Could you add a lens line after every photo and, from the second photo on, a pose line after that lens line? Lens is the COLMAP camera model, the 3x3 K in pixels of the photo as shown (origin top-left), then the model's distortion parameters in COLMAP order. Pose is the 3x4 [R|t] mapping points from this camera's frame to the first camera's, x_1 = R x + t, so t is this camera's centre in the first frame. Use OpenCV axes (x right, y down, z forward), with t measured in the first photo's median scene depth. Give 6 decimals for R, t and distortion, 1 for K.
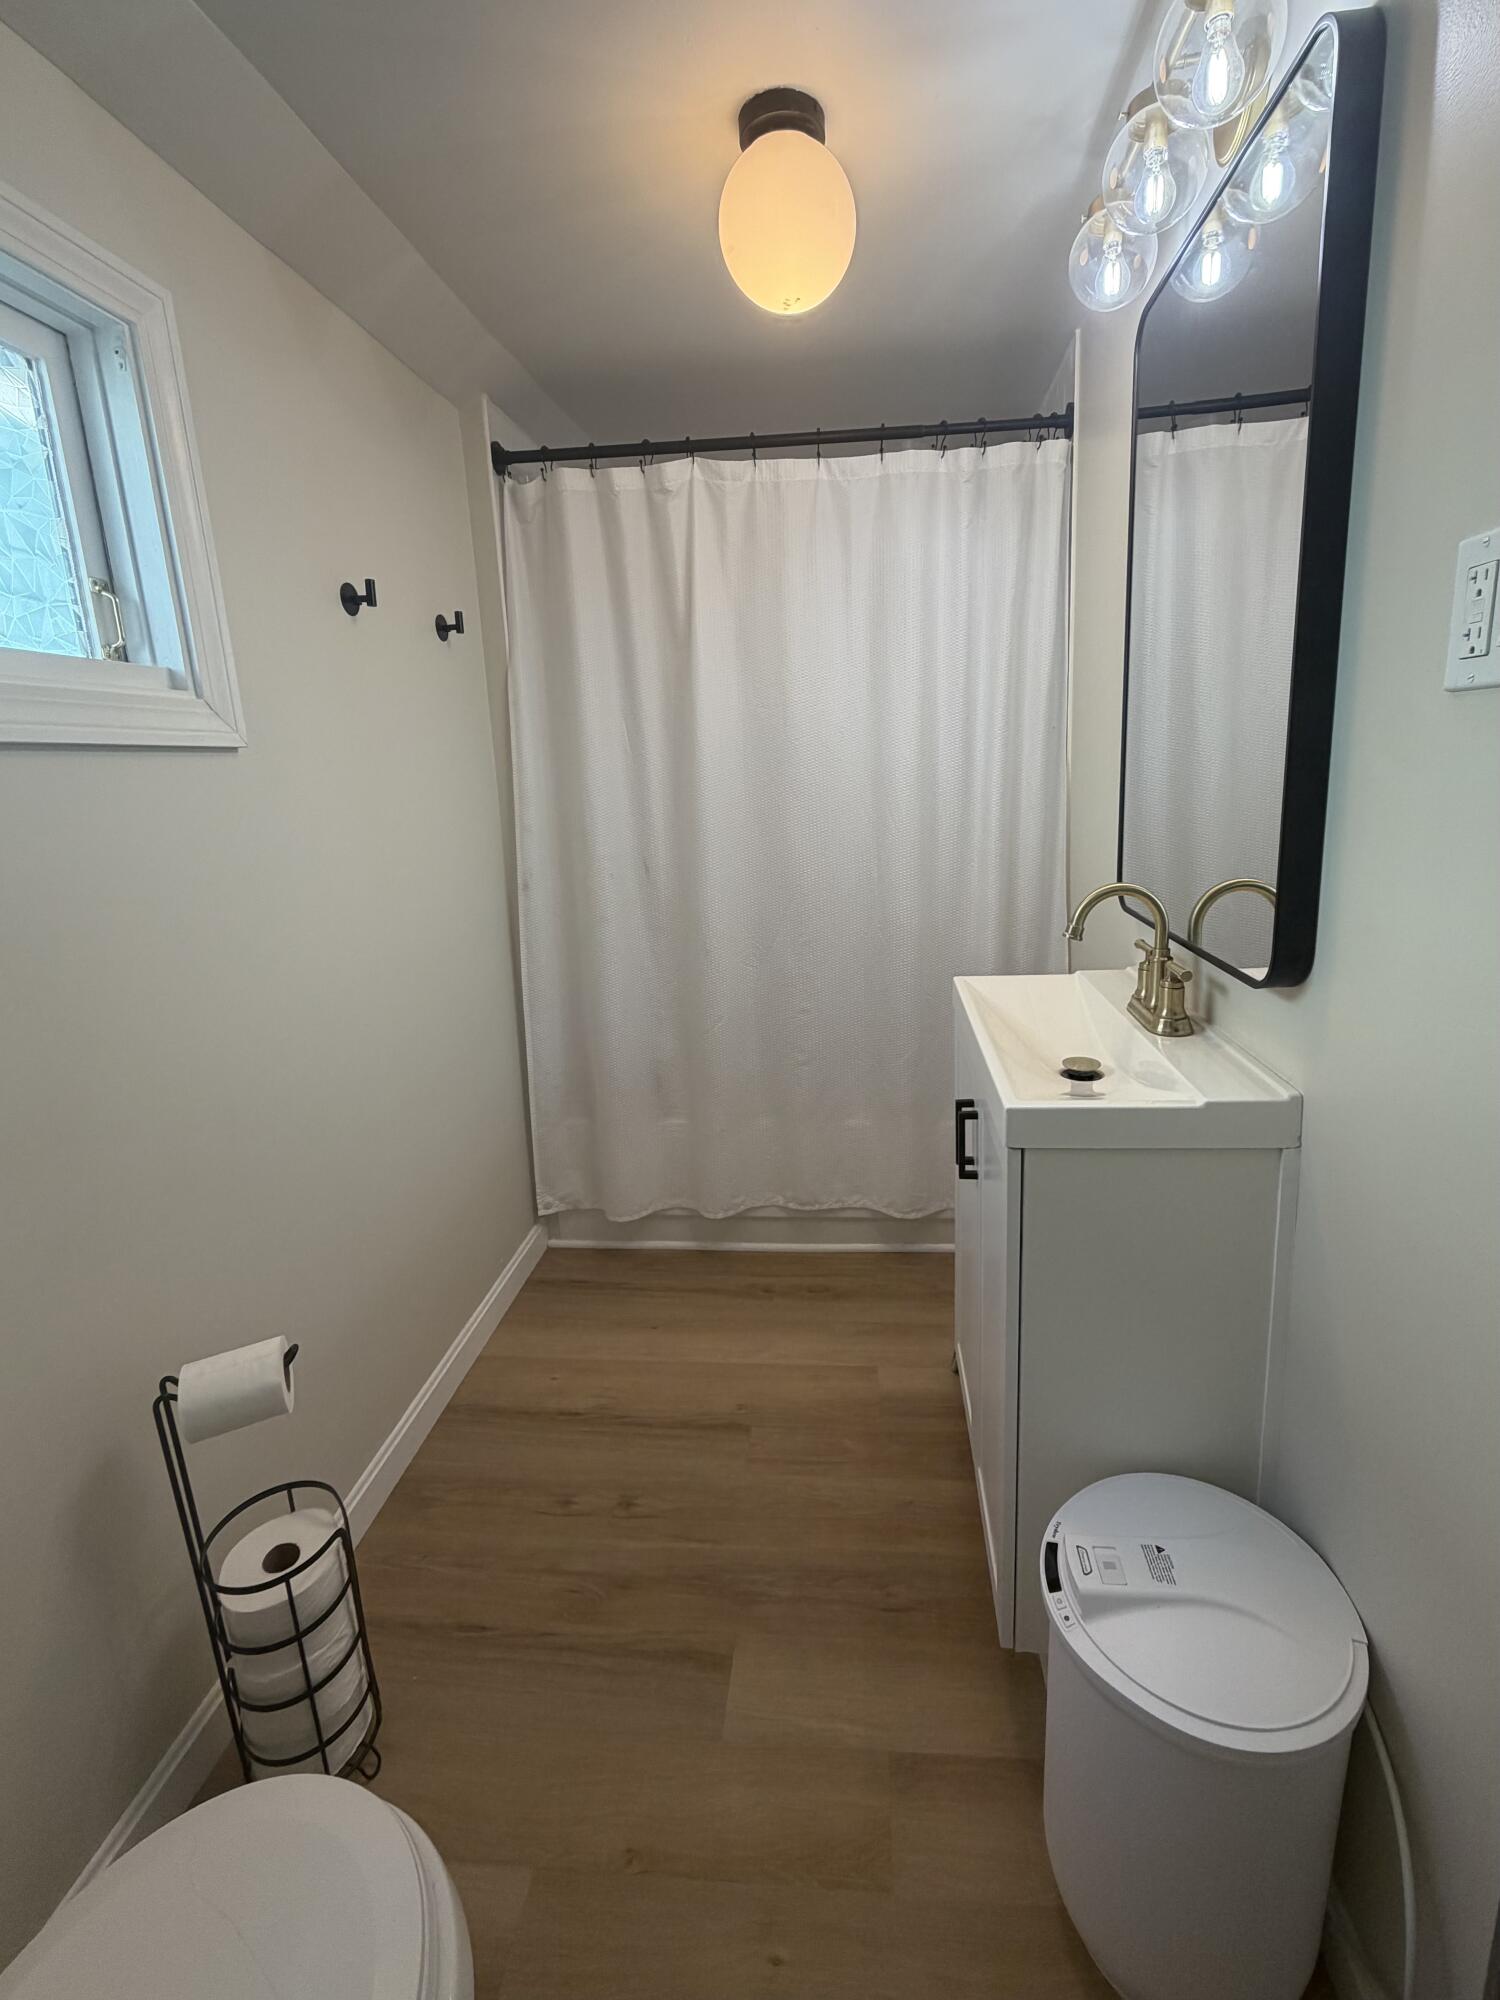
lens RADIAL K [[865.7, 0, 794.2], [0, 865.7, 950.5], [0, 0, 1]] dist [0.000212, 0.000428]
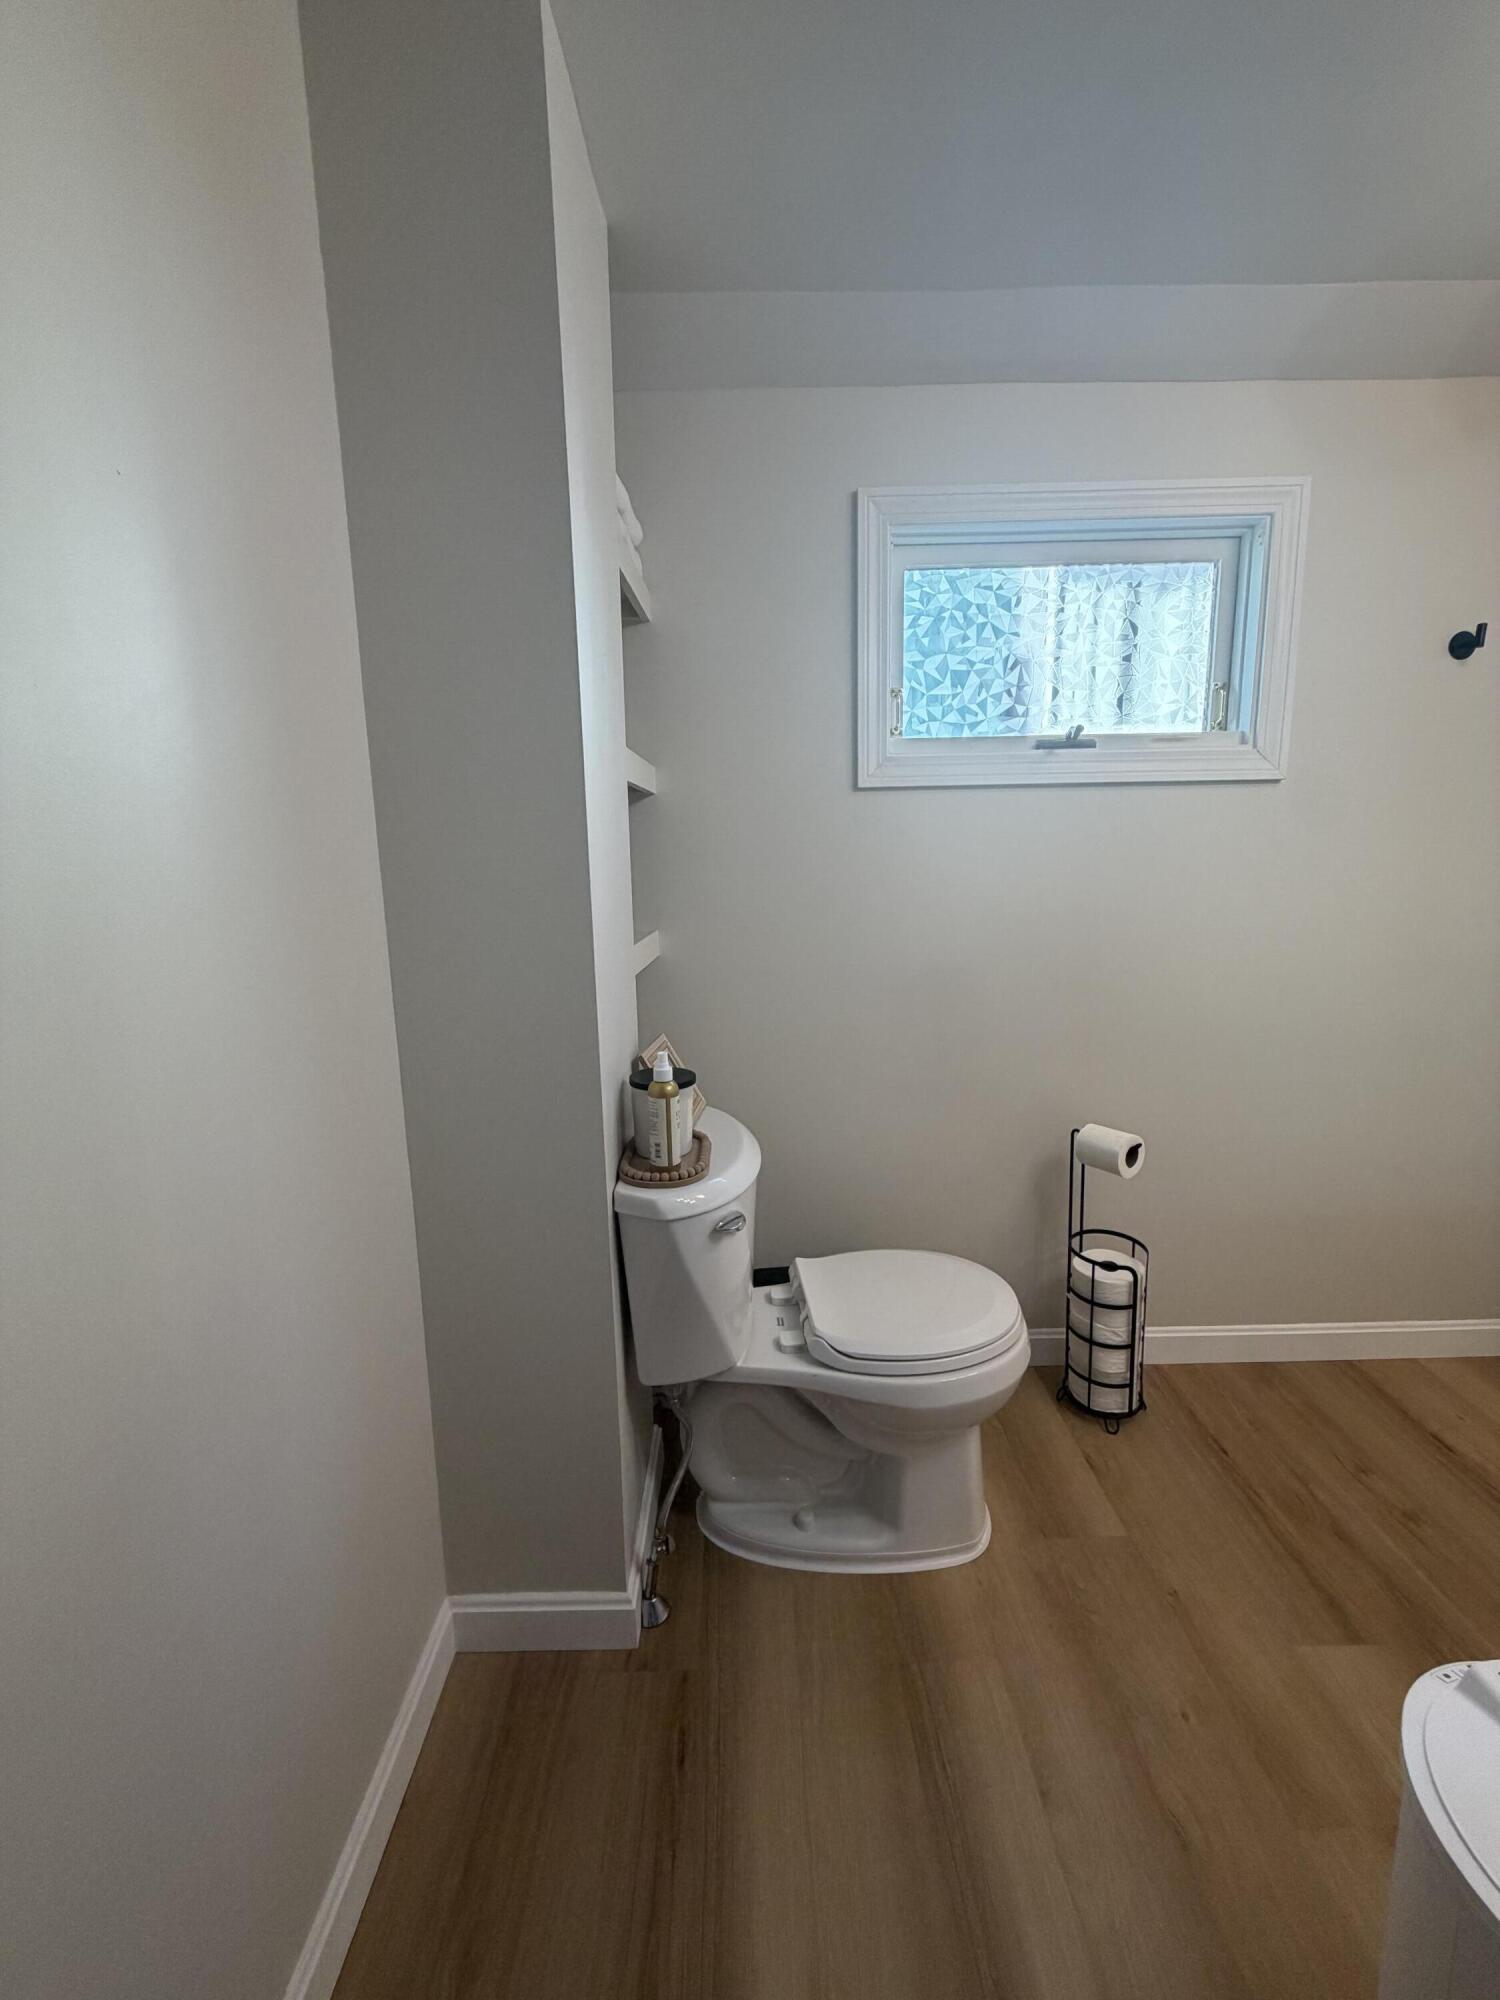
lens RADIAL K [[797.9, 0, 750.0], [0, 797.9, 1000.0], [0, 0, 1]] dist [-0.001193, 0.000415]
pose [[0.084457, 0.202994, -0.975531, 0.699847], [-0.196070, 0.963274, 0.183469, 0.052250], [0.976946, 0.175777, 0.121156, 0.039338]]
